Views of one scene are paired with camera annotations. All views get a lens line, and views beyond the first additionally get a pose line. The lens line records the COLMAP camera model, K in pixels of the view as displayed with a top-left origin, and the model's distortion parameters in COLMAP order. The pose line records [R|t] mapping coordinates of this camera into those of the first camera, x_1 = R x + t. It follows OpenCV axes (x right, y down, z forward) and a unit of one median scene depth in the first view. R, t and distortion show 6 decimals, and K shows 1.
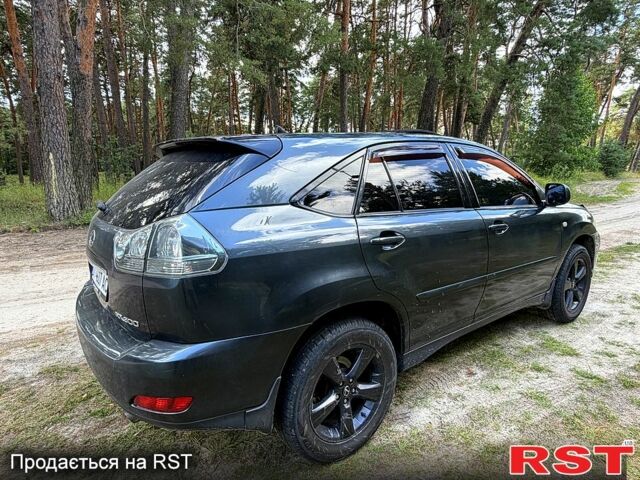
lens RADIAL K [[398.1, 0, 322.5], [0, 398.1, 241.8], [0, 0, 1]] dist [-0.002669, 0.000151]
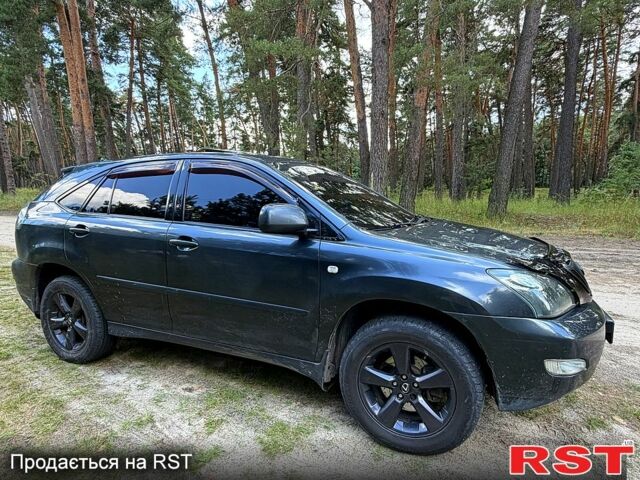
lens RADIAL K [[398.1, 0, 322.5], [0, 398.1, 241.8], [0, 0, 1]] dist [-0.002669, 0.000151]
pose [[0.464554, 0.136438, -0.874971, 1.430732], [-0.170250, 0.983388, 0.062953, -0.159008], [0.869025, 0.119719, 0.480065, 0.817251]]
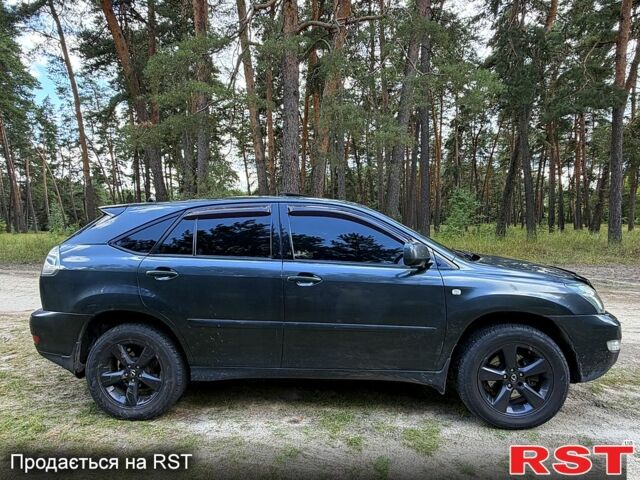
lens RADIAL K [[399.6, 0, 320.0], [0, 399.6, 240.0], [0, 0, 1]] dist [0.002796, 0.000921]
pose [[0.748227, 0.041508, -0.662143, 1.158232], [-0.132305, 0.987329, -0.087612, -0.053232], [0.650117, 0.153159, 0.744238, 0.212662]]
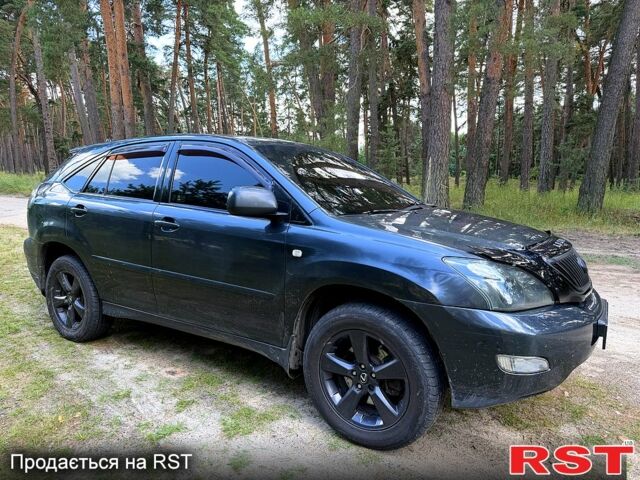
lens RADIAL K [[467.8, 0, 320.0], [0, 467.8, 240.0], [0, 0, 1]] dist [0.080504, -0.131707]
pose [[0.320212, 0.151568, -0.935142, 1.633568], [-0.193070, 0.976842, 0.092216, -0.178319], [0.927463, 0.151019, 0.342060, 0.945680]]
